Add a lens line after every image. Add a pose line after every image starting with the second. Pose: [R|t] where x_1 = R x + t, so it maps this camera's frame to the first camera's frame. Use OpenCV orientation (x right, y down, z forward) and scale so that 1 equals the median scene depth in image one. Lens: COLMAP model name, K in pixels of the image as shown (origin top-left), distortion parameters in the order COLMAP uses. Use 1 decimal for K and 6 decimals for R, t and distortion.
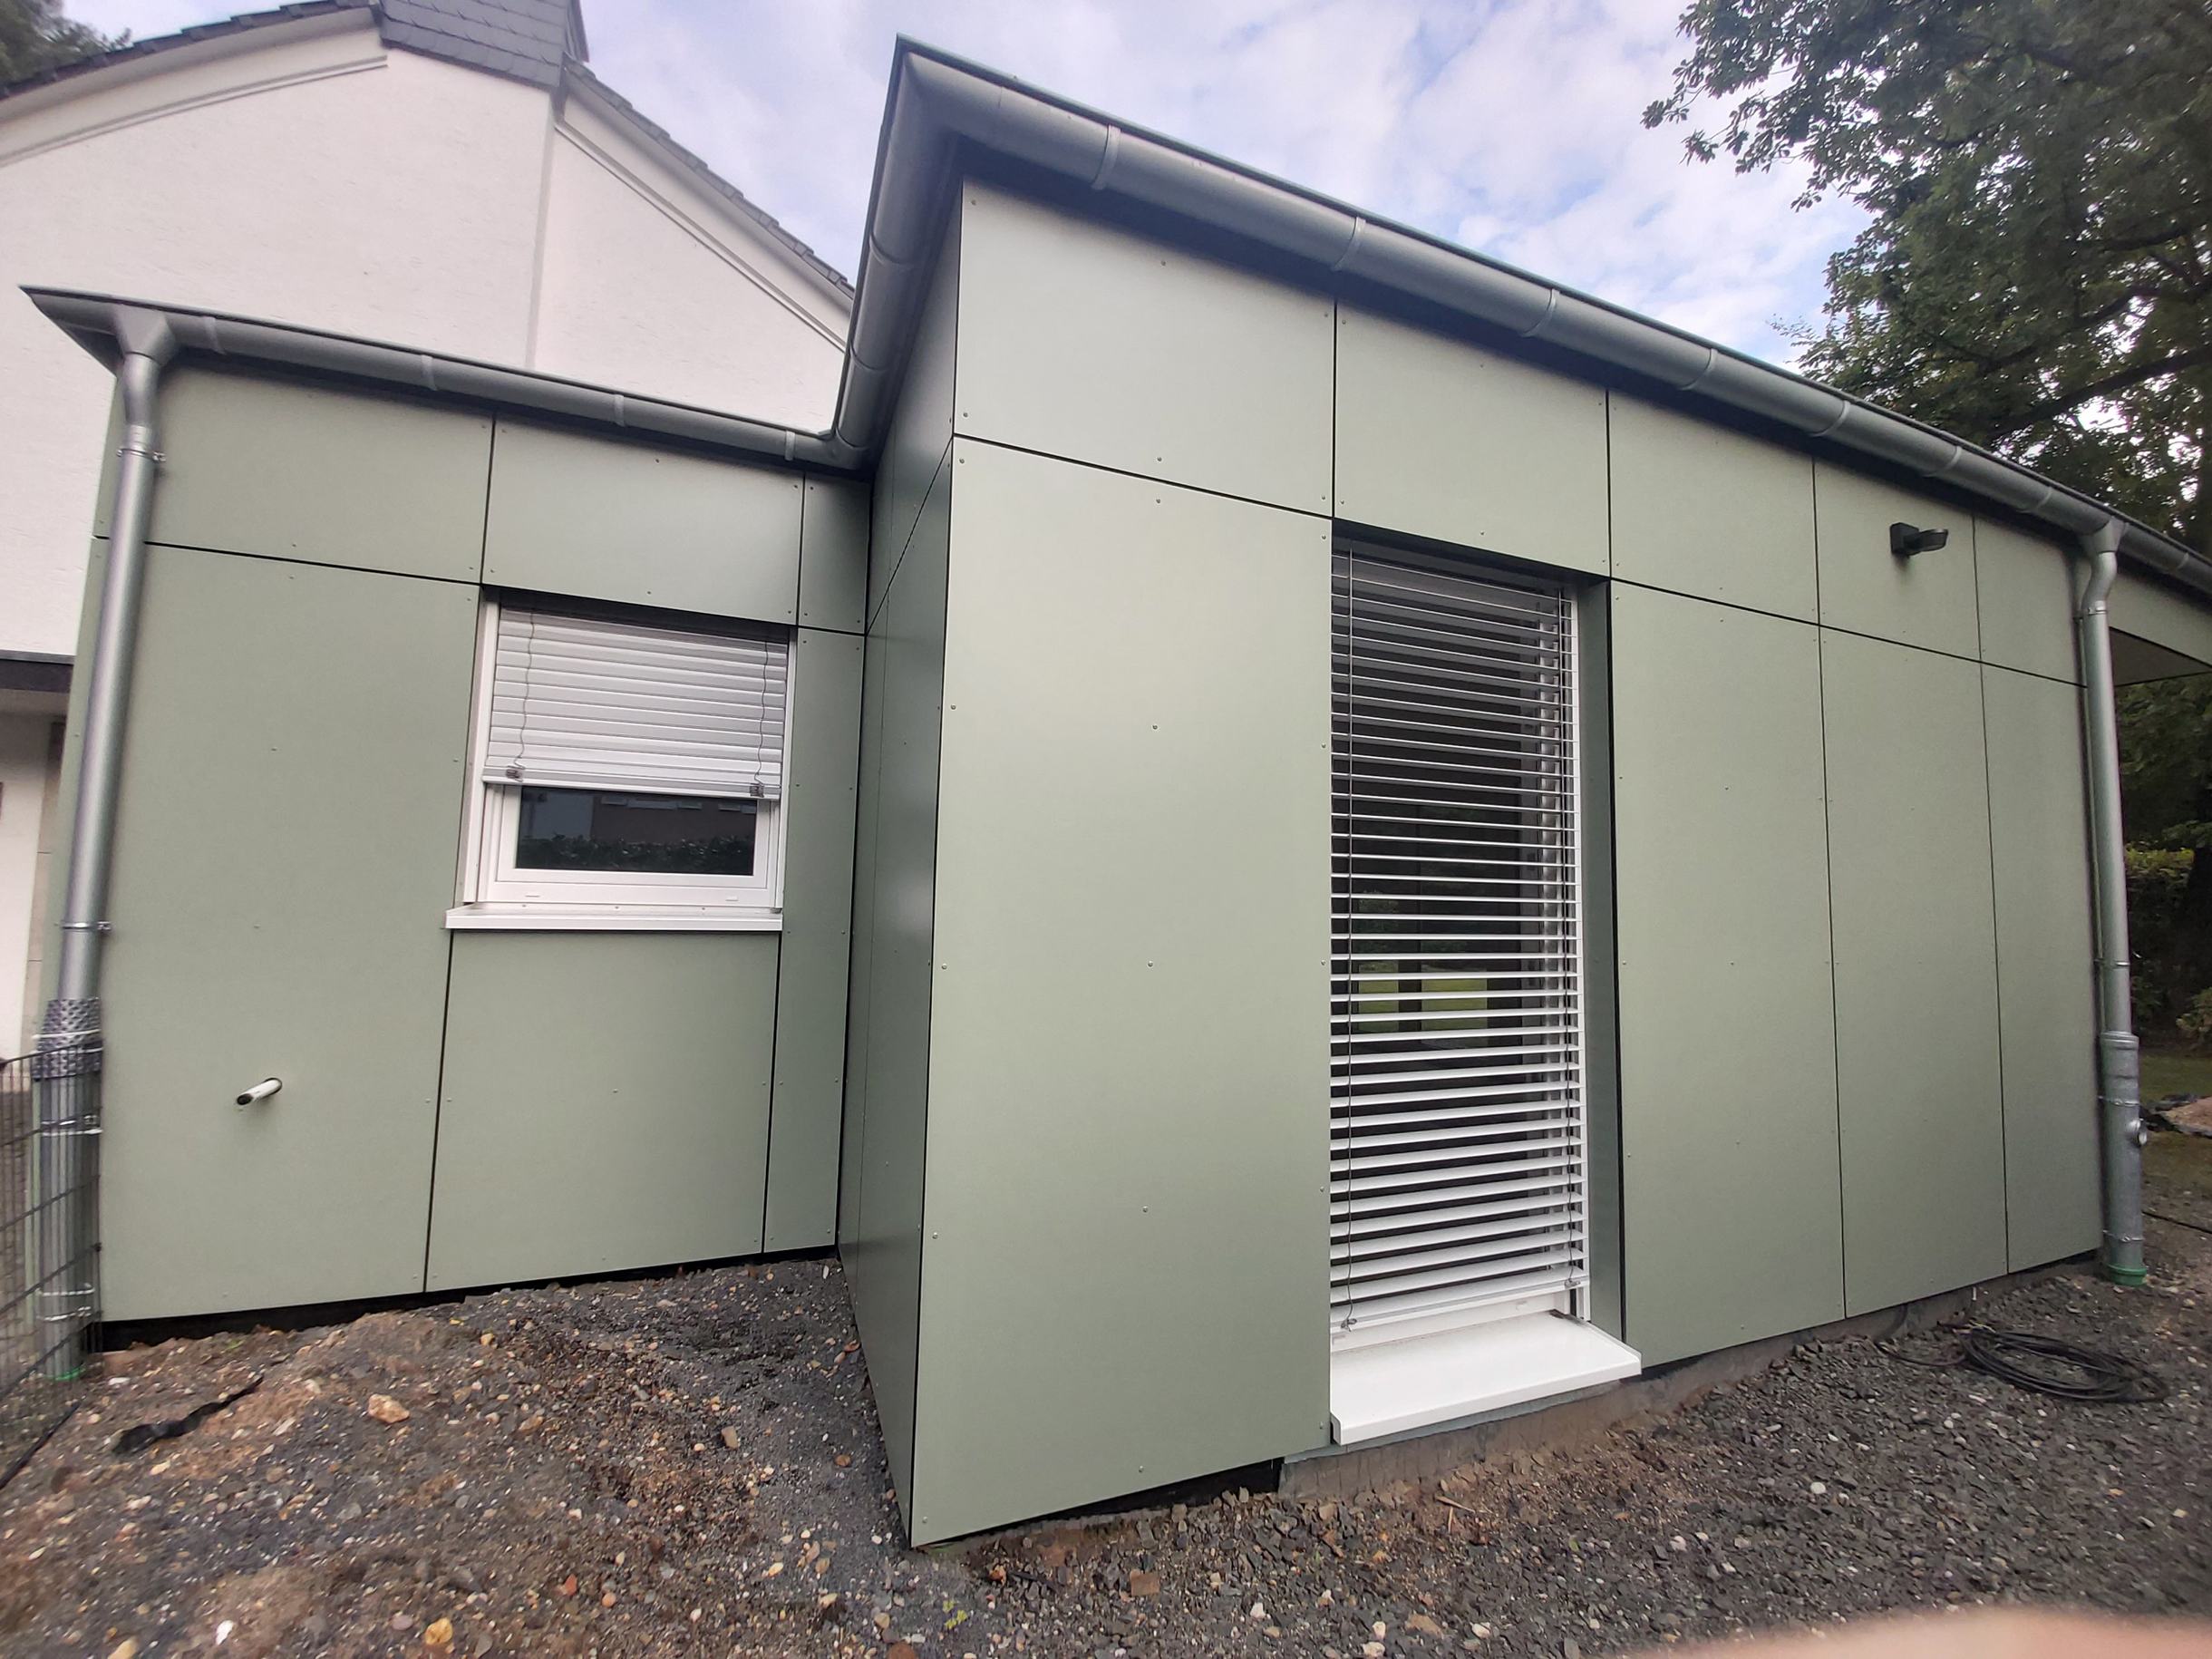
lens RADIAL K [[898.2, 0, 1112.5], [0, 898.2, 822.5], [0, 0, 1]] dist [0.000958, -0.016025]
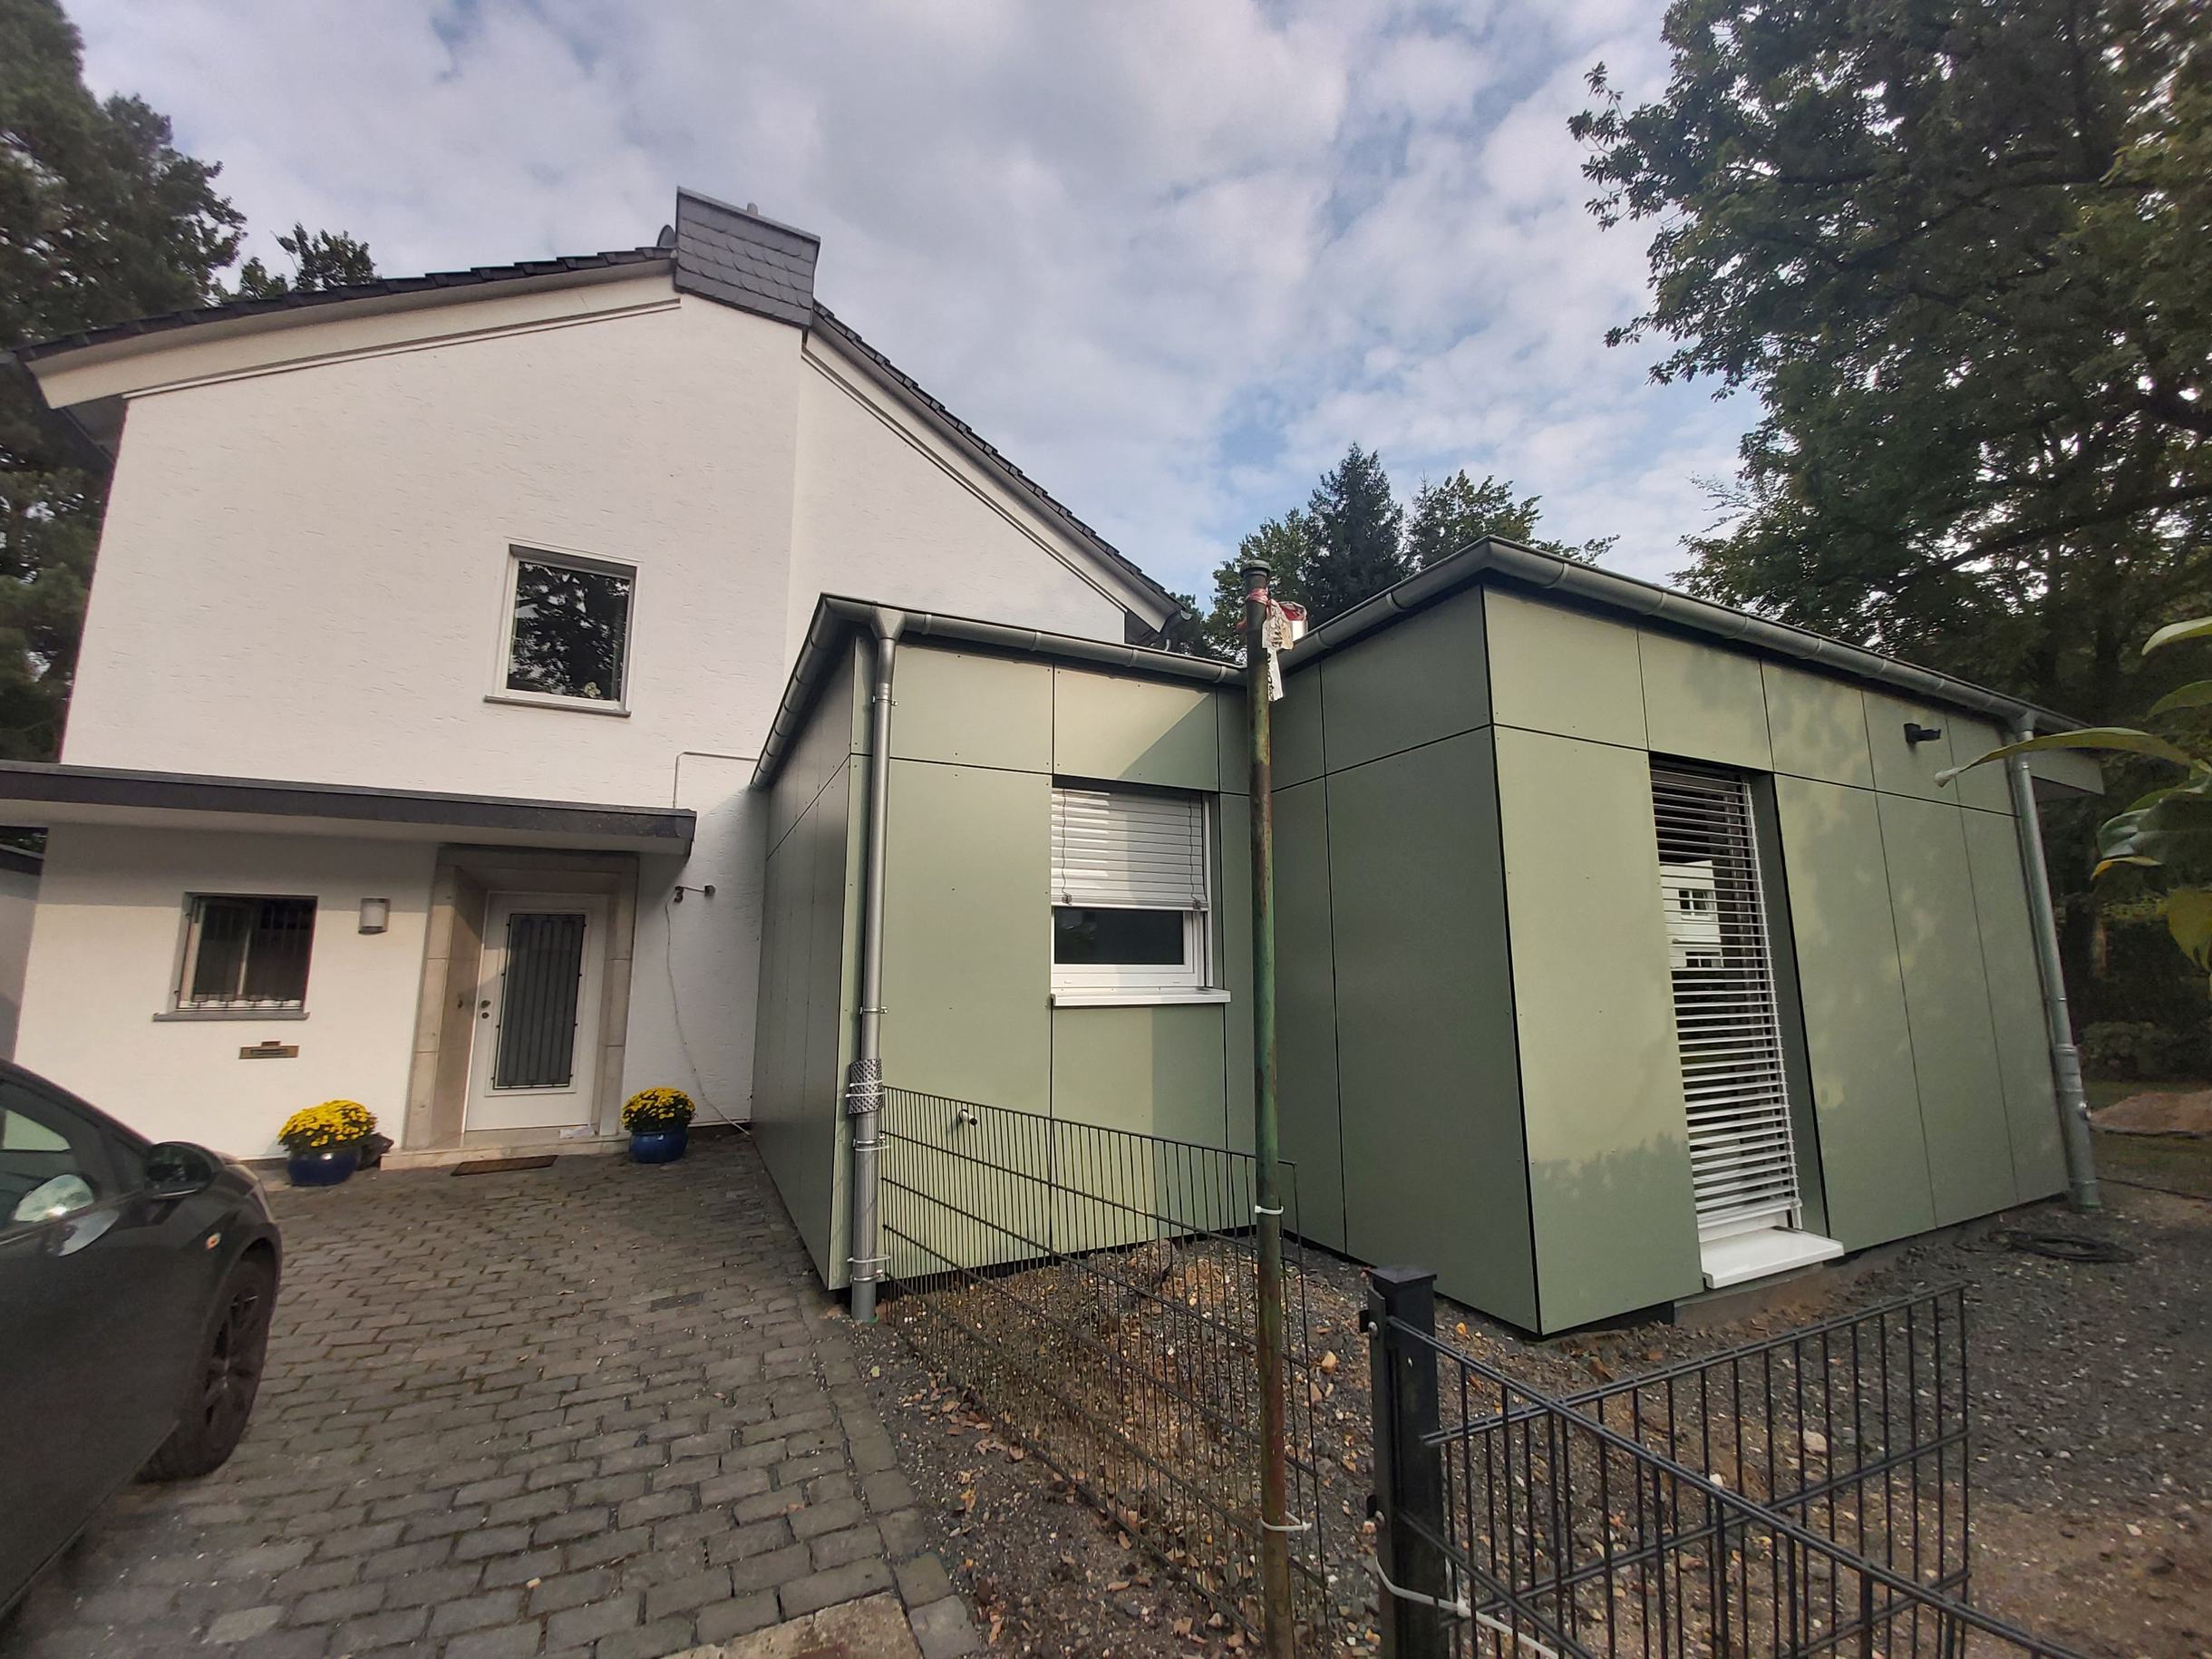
lens RADIAL K [[878.2, 0, 1106.0], [0, 878.2, 829.5], [0, 0, 1]] dist [-0.000460, -0.012937]
pose [[0.997072, -0.012672, 0.075406, -0.629081], [0.018559, 0.996789, -0.077890, -0.049137], [-0.074177, 0.079061, 0.994106, -0.401087]]
